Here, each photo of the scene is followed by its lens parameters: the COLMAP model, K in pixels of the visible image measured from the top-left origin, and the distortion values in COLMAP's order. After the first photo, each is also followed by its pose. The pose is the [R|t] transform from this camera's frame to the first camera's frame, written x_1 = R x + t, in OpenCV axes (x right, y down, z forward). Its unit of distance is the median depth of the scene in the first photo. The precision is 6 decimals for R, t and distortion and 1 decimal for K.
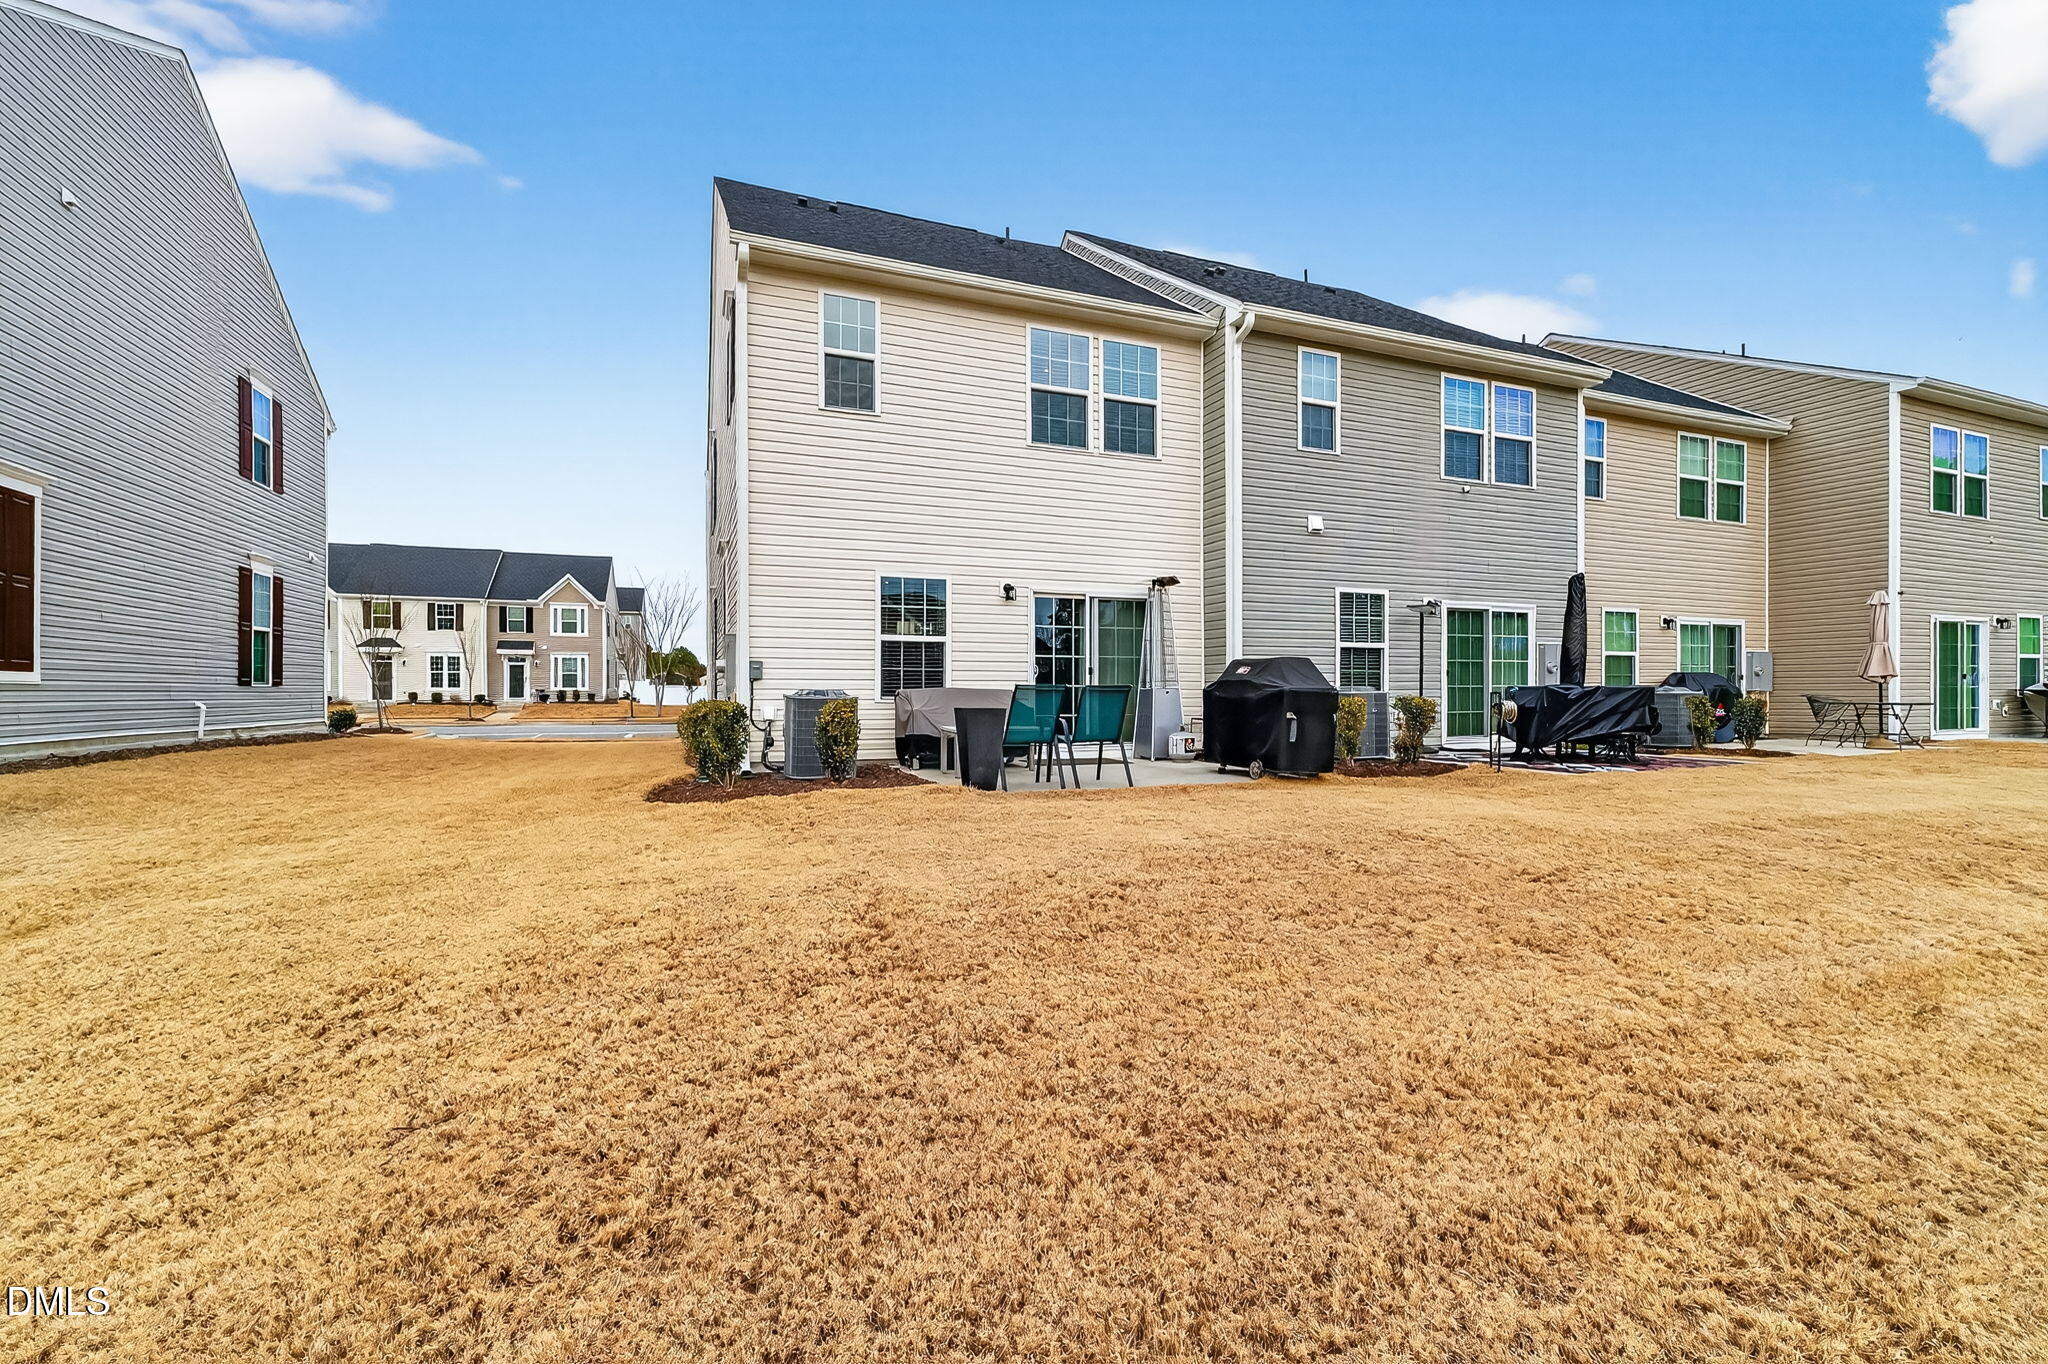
lens RADIAL K [[864.5, 0, 1024.0], [0, 864.5, 682.0], [0, 0, 1]] dist [0.002082, -0.000144]
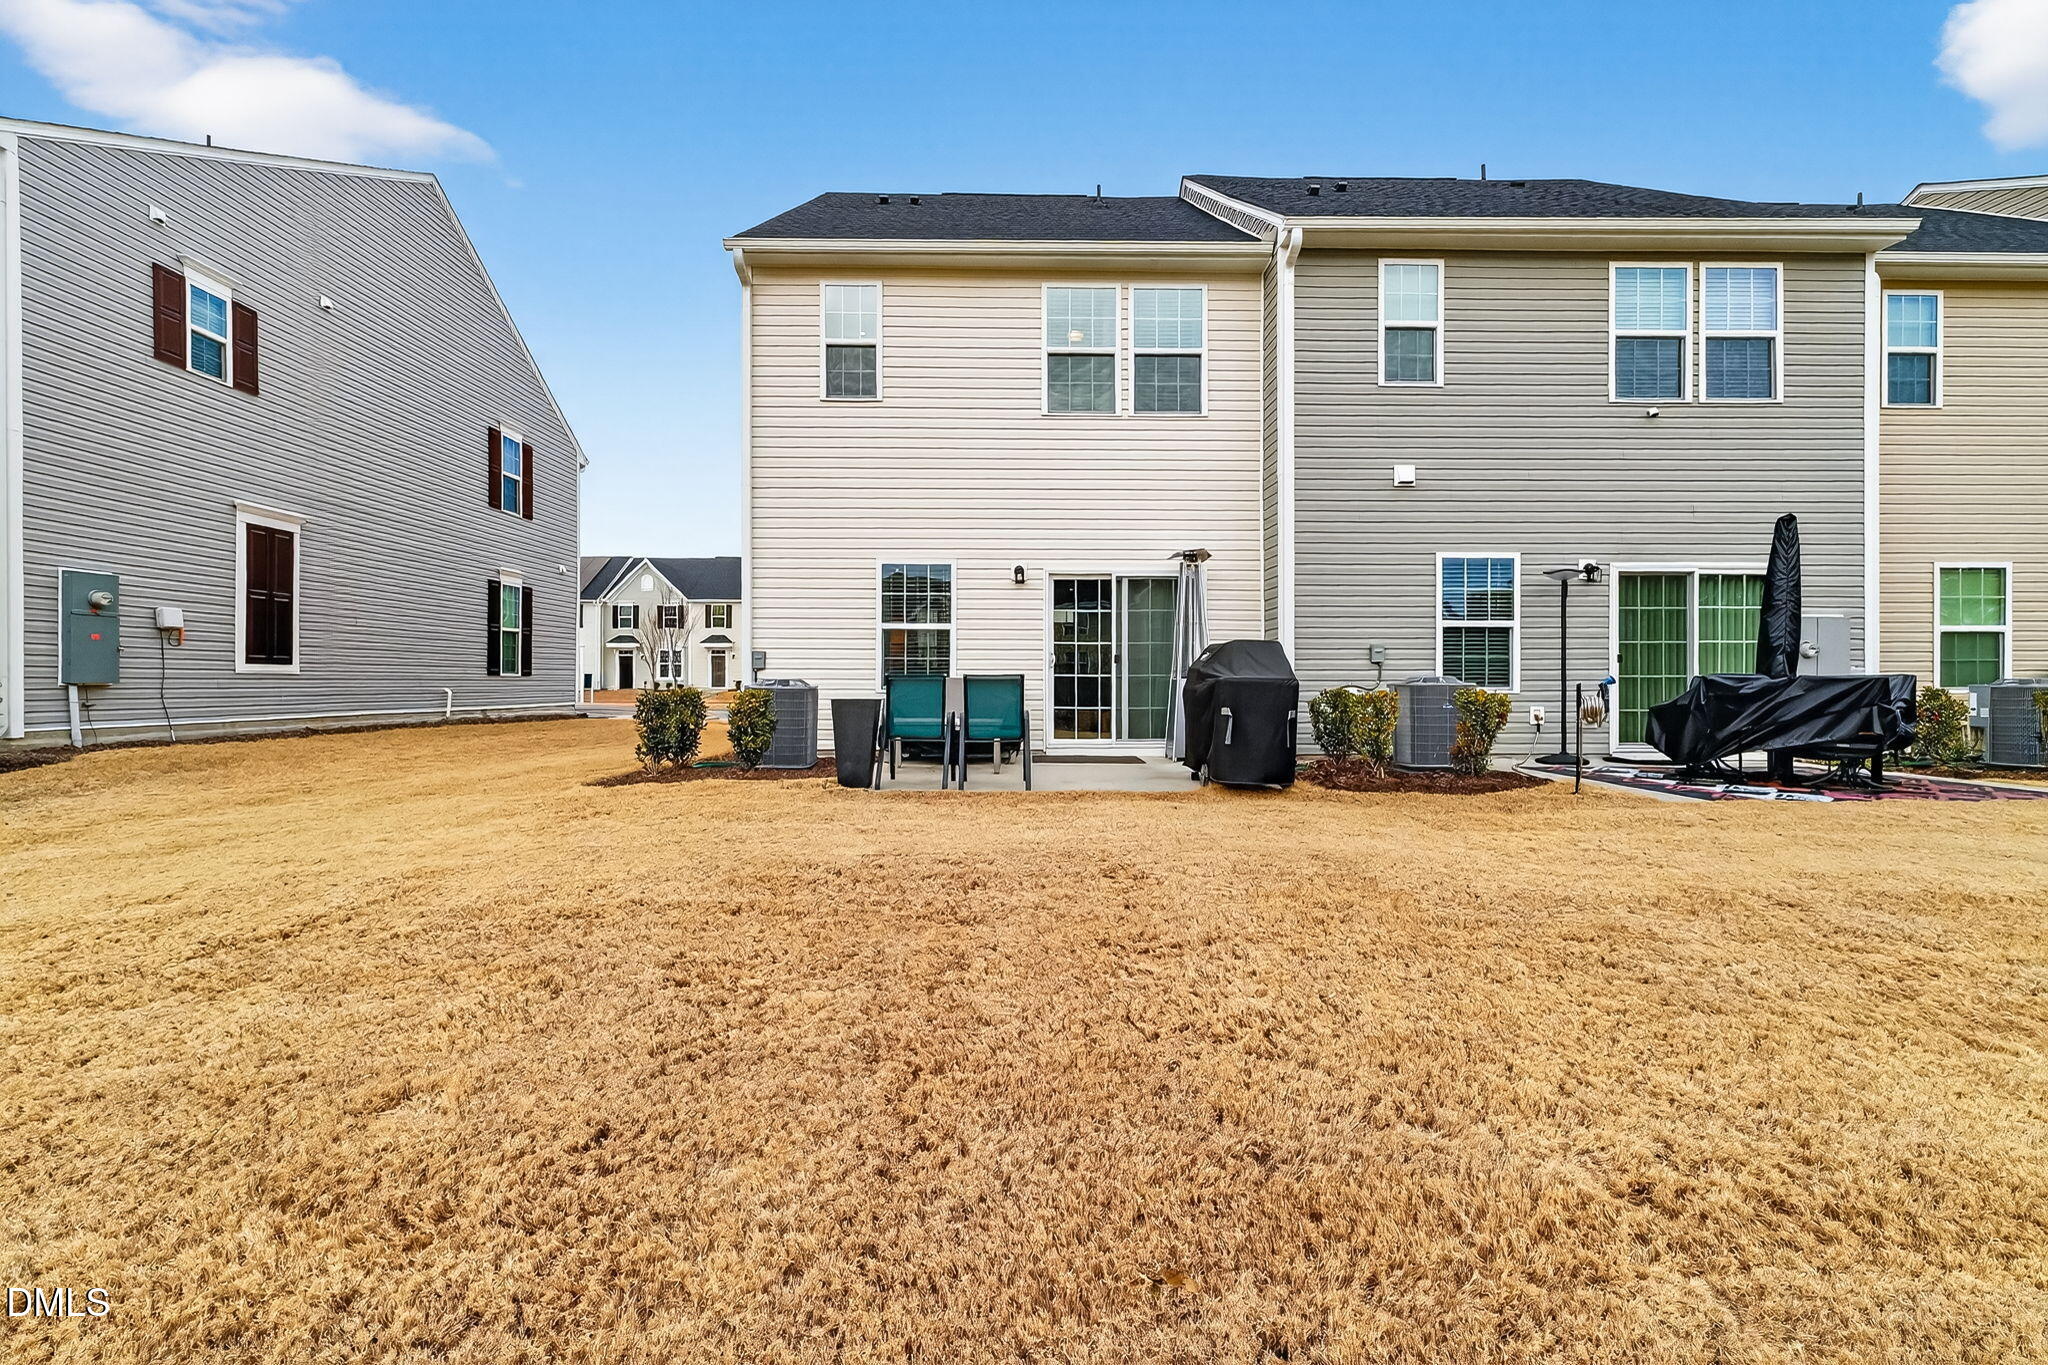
lens RADIAL K [[865.6, 0, 1023.9], [0, 865.6, 672.6], [0, 0, 1]] dist [0.001871, -0.000016]
pose [[0.936962, -0.001088, -0.349430, 0.296935], [0.001490, 0.999999, 0.000880, 0.000479], [0.349428, -0.001345, 0.936962, 0.120965]]
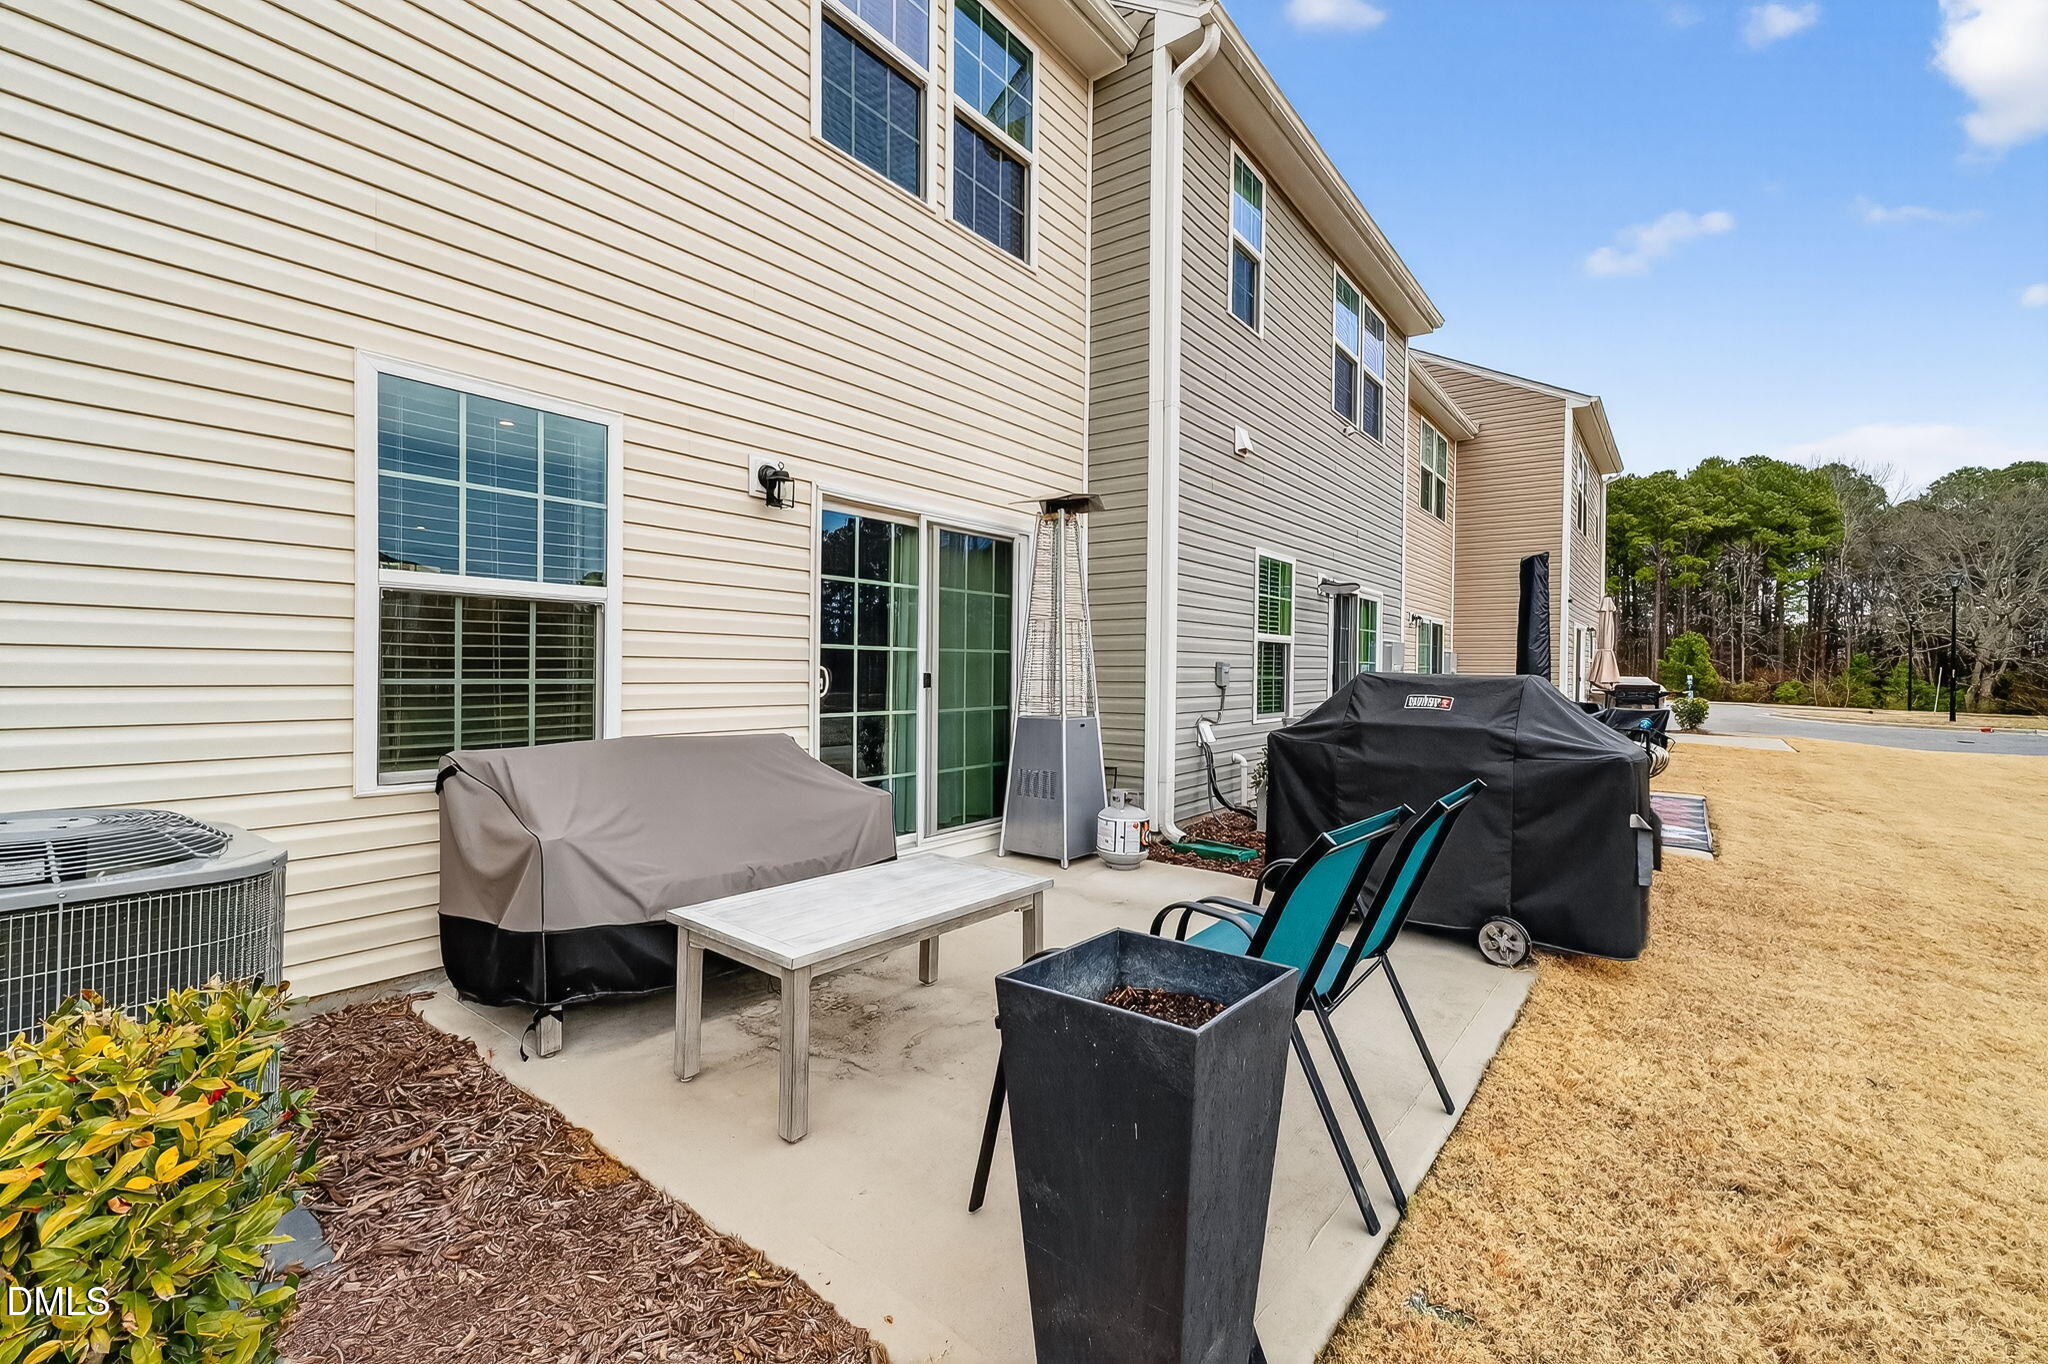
lens RADIAL K [[852.7, 0, 1022.4], [0, 852.7, 671.9], [0, 0, 1]] dist [0.000711, 0.000002]
pose [[0.865566, 0.007450, 0.500739, -0.107702], [-0.015712, 0.999801, 0.012285, -0.023601], [-0.500548, -0.018501, 0.865511, 0.567936]]
